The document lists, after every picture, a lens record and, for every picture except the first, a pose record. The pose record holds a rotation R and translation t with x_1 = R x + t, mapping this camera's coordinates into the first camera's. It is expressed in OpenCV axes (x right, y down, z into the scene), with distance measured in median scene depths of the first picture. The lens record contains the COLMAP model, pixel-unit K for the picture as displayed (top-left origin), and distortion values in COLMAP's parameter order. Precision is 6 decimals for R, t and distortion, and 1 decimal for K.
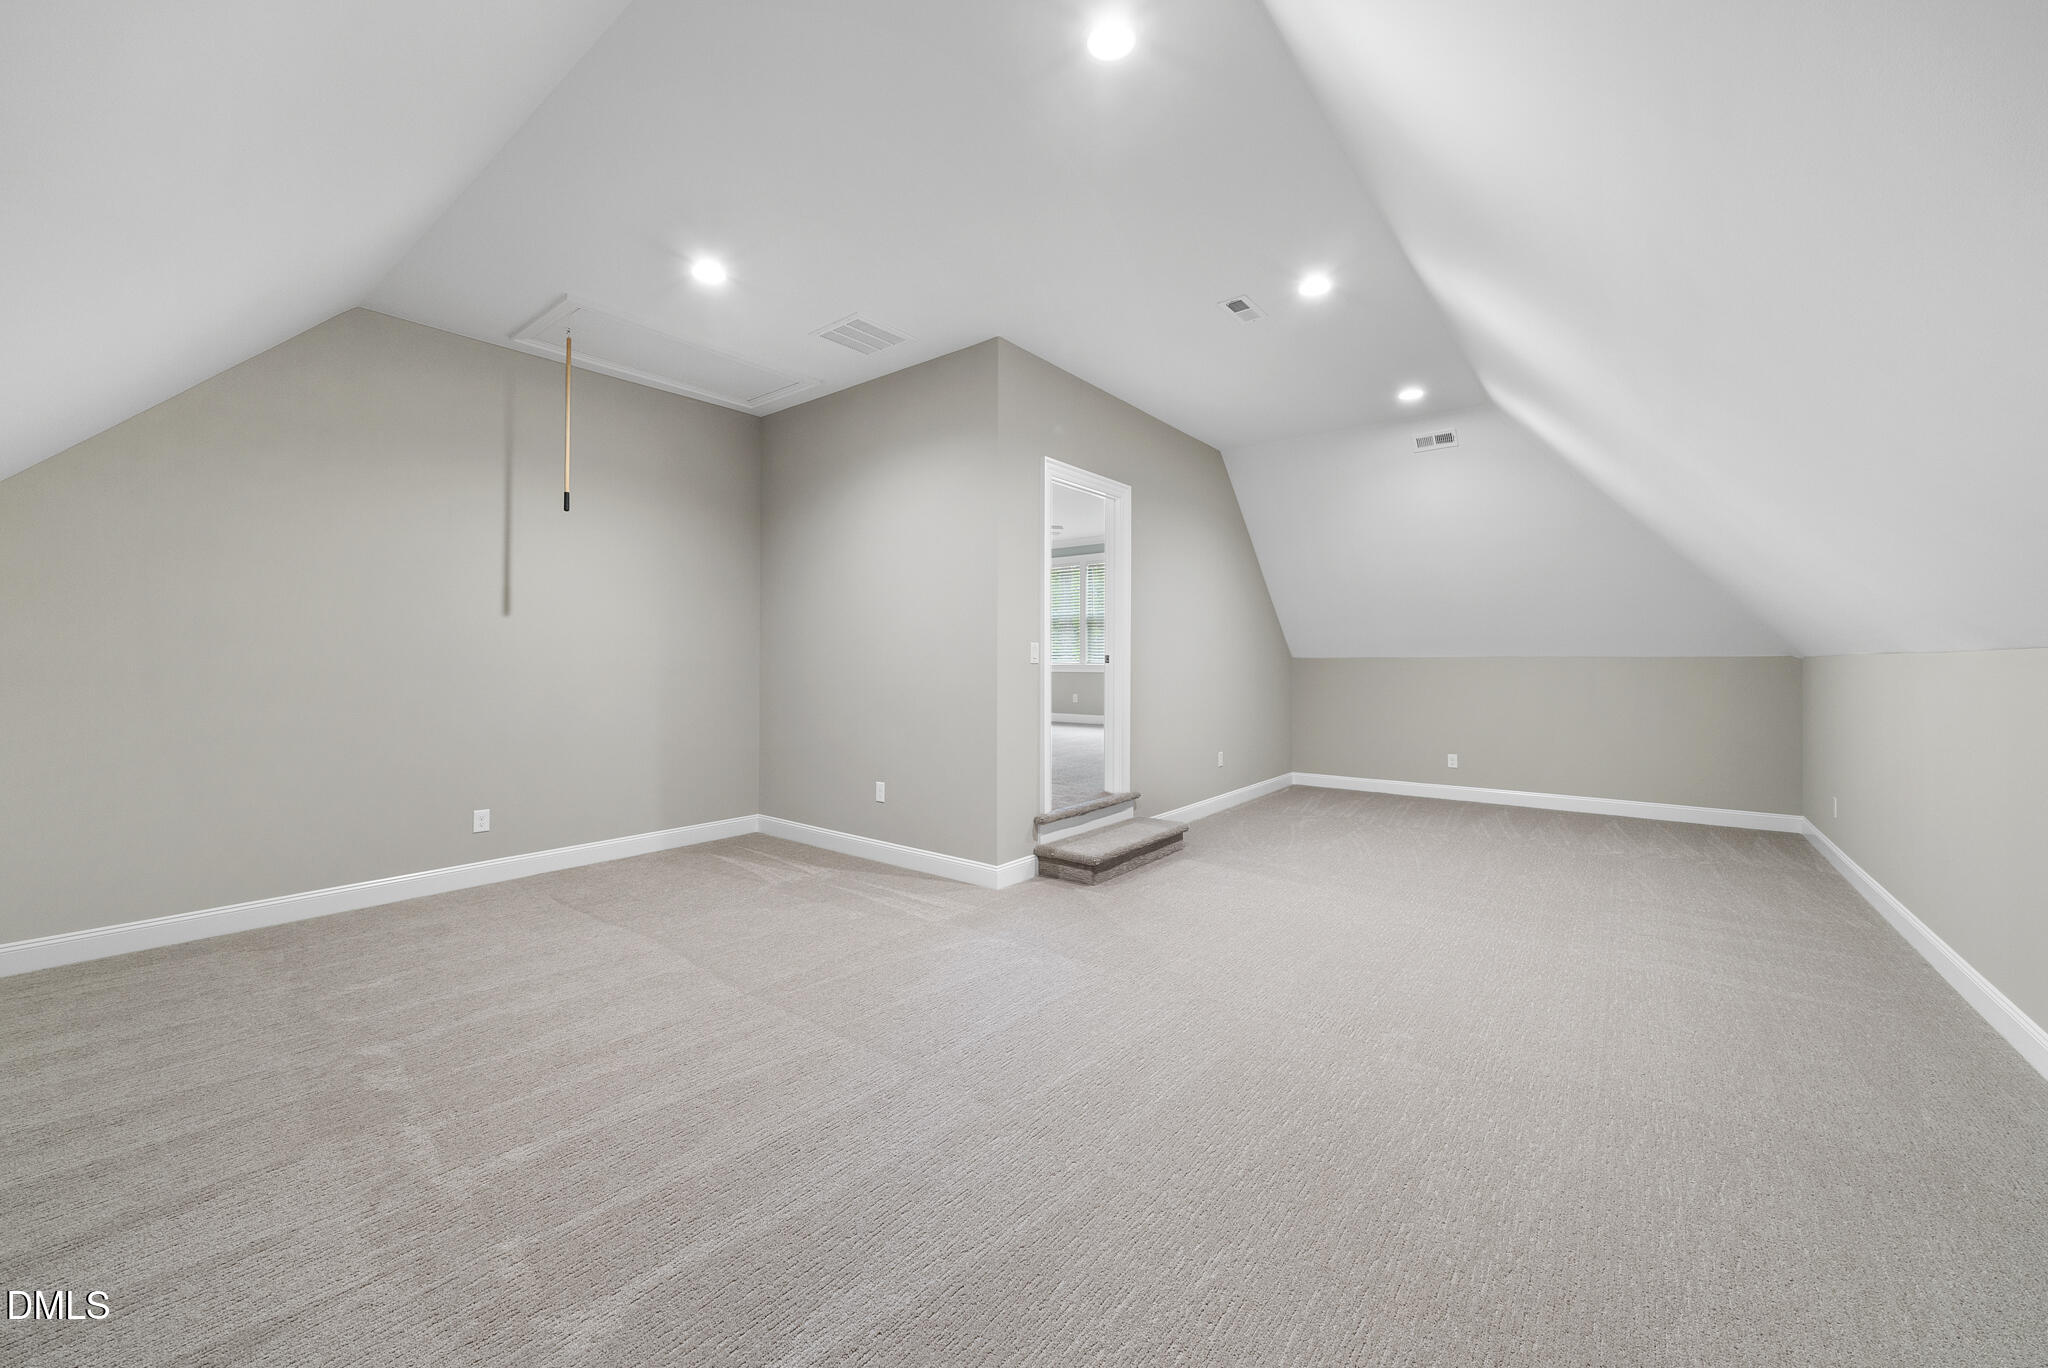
lens RADIAL K [[782.7, 0, 1018.4], [0, 782.7, 655.9], [0, 0, 1]] dist [-0.004346, 0.000338]
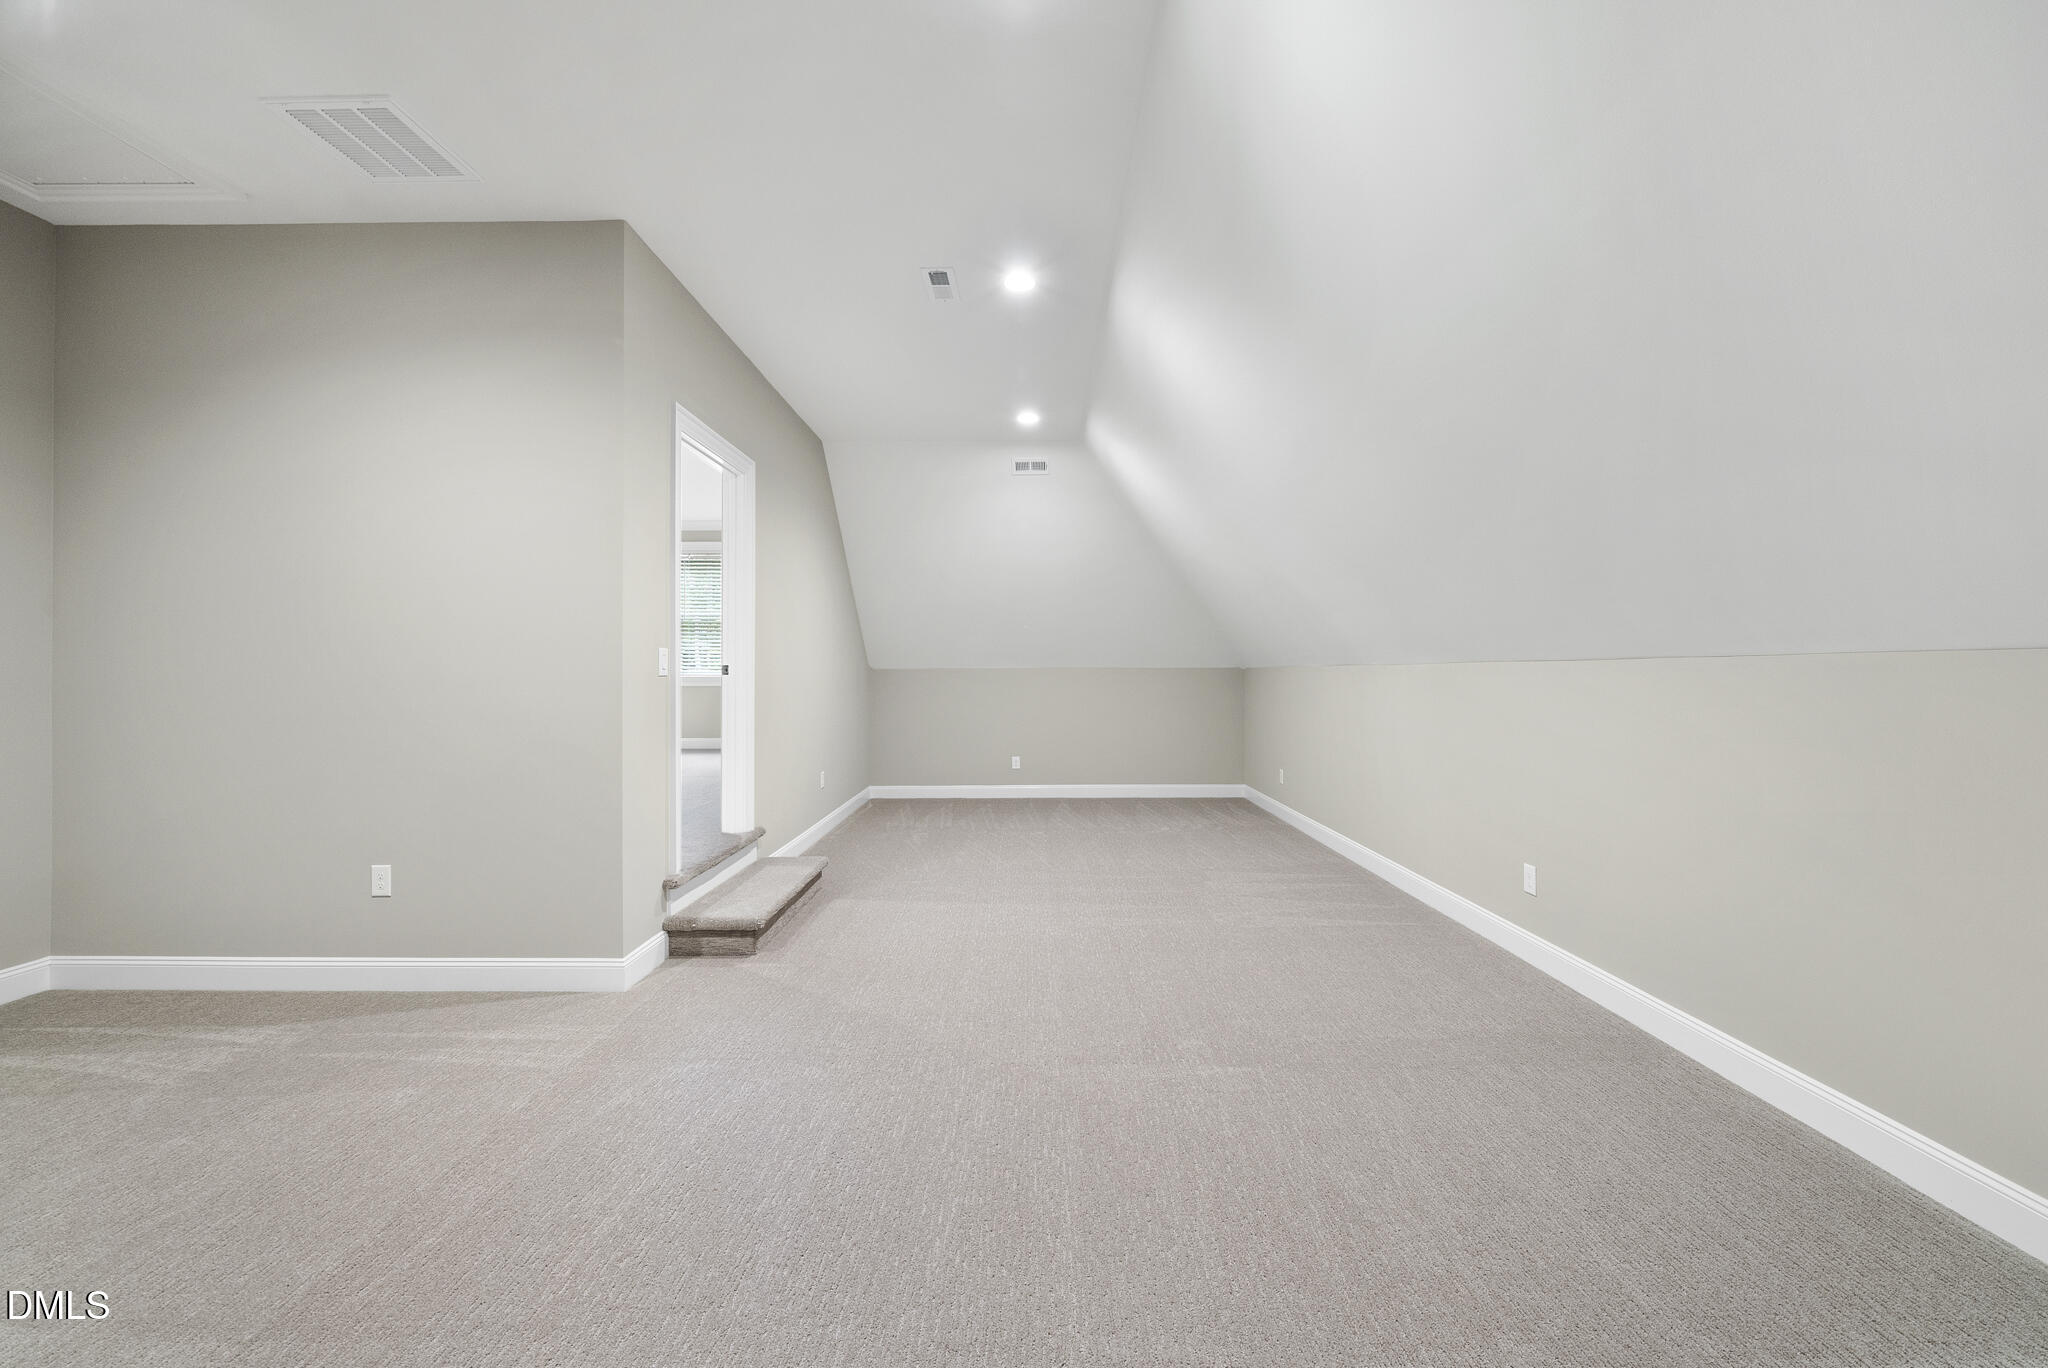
lens RADIAL K [[782.7, 0, 1024.0], [0, 782.7, 668.7], [0, 0, 1]] dist [-0.004346, 0.000338]
pose [[0.782457, 0.000342, 0.622705, -0.169627], [-0.001767, 0.999997, 0.001672, 0.001175], [-0.622703, -0.002409, 0.782455, 0.192240]]
